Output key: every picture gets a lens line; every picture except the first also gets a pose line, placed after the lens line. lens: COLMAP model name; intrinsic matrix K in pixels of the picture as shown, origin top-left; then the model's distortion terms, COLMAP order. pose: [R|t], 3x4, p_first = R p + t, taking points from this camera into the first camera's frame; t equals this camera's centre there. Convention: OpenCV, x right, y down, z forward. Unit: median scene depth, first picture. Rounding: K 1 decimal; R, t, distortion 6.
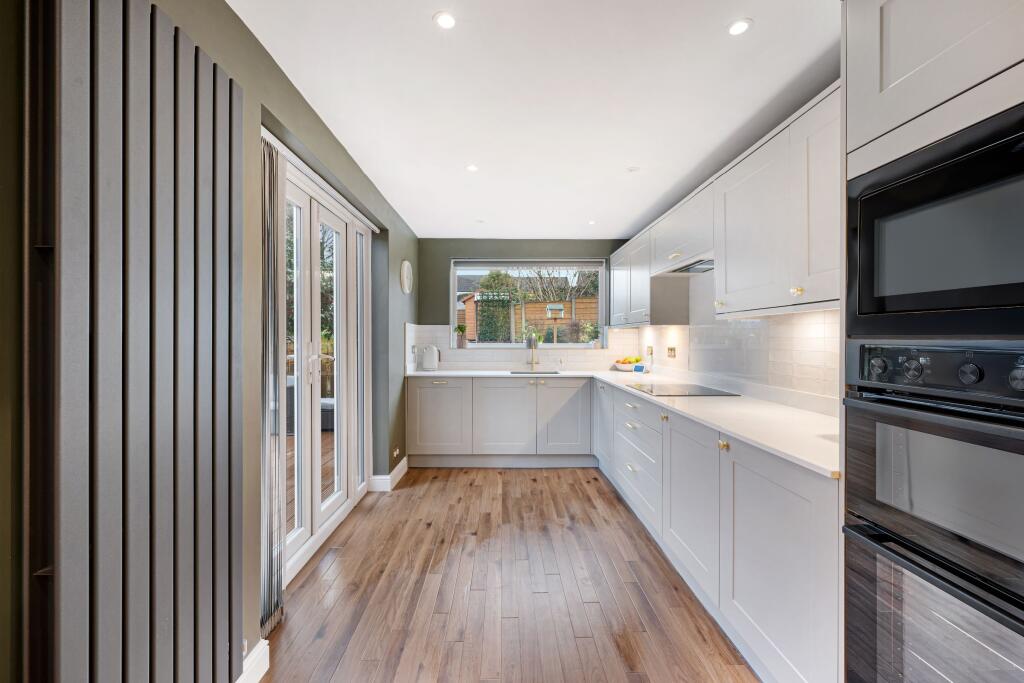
lens RADIAL K [[404.5, 0, 515.3], [0, 404.5, 334.9], [0, 0, 1]] dist [0.000332, 0.000015]
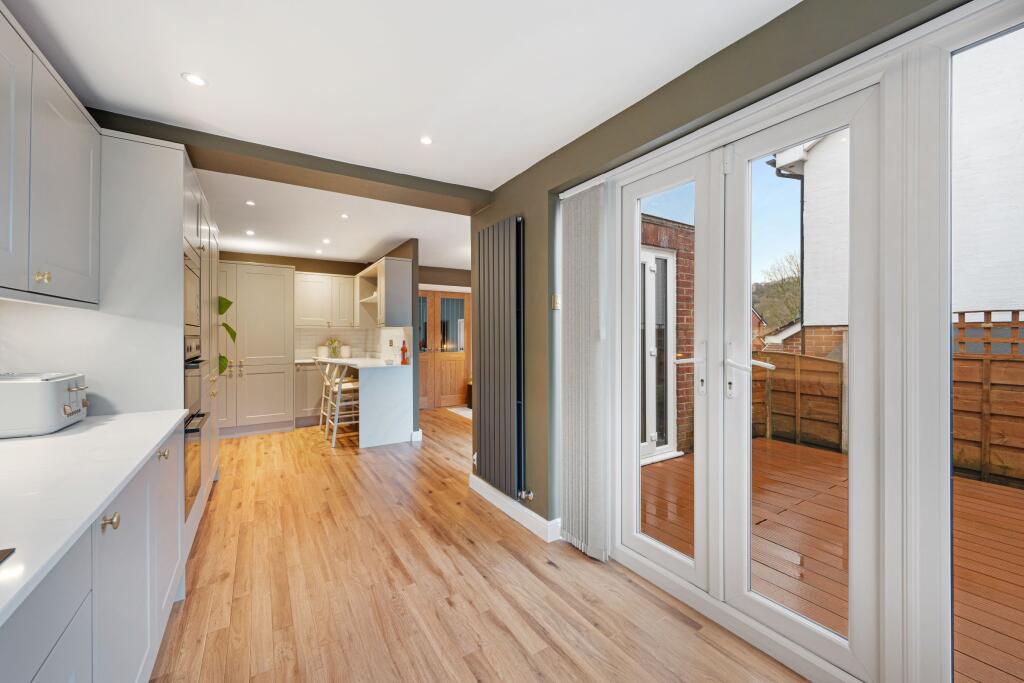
lens RADIAL K [[404.5, 0, 515.3], [0, 404.5, 334.9], [0, 0, 1]] dist [0.000332, 0.000015]
pose [[-0.853867, 0.002048, -0.520487, 0.241677], [0.003697, 0.999991, -0.002131, 0.001762], [0.520478, -0.003744, -0.853867, 1.680379]]
